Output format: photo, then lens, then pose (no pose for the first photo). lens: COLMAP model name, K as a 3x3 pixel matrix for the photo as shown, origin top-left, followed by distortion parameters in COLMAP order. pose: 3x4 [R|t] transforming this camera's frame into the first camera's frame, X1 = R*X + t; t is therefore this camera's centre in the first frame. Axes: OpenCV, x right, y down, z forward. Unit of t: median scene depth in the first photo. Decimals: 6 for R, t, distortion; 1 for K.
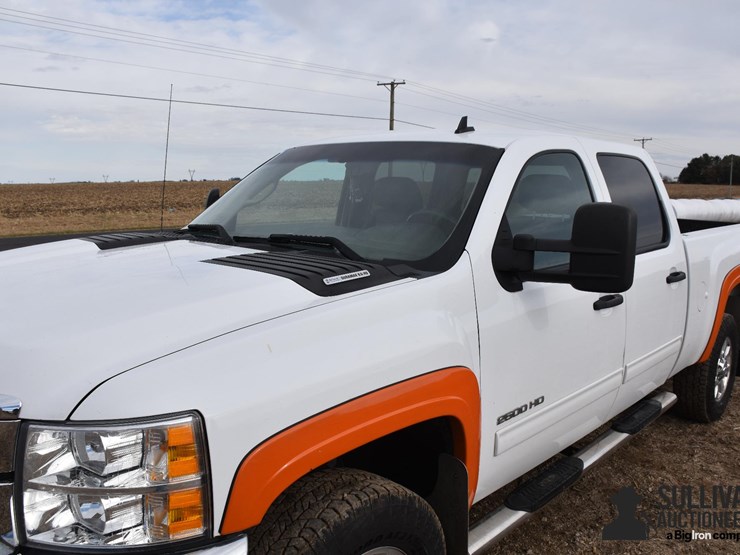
lens RADIAL K [[656.2, 0, 369.9], [0, 656.2, 274.6], [0, 0, 1]] dist [-0.140760, 0.076616]
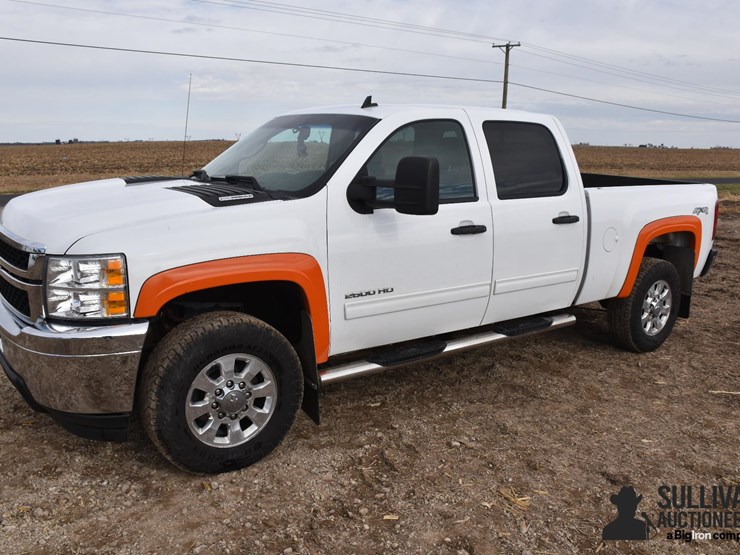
lens RADIAL K [[656.2, 0, 368.7], [0, 656.2, 278.7], [0, 0, 1]] dist [-0.140760, 0.076616]
pose [[0.981438, 0.048731, -0.185486, 0.522218], [-0.036749, 0.997042, 0.067500, 0.072505], [0.188227, -0.059430, 0.980326, -0.513571]]
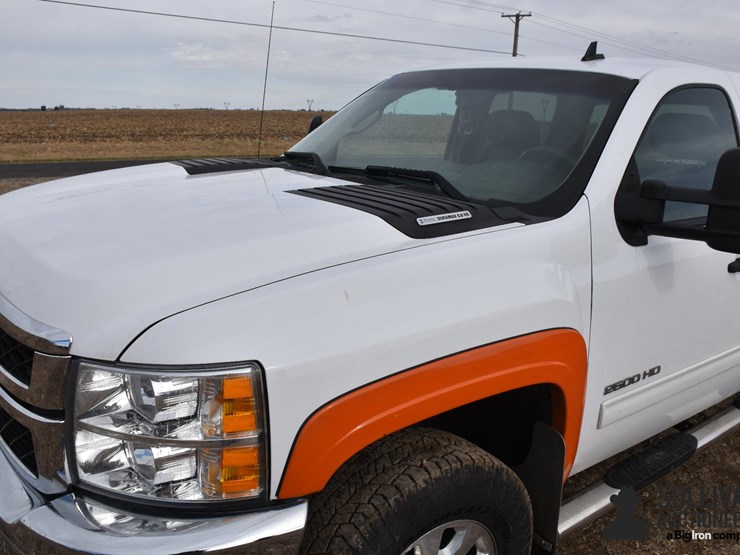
lens RADIAL K [[656.2, 0, 369.4], [0, 656.2, 275.9], [0, 0, 1]] dist [-0.140760, 0.076616]
pose [[0.983977, 0.069812, -0.164062, 0.012650], [-0.053054, 0.993119, 0.104402, -0.004329], [0.170222, -0.094025, 0.980910, 0.094815]]
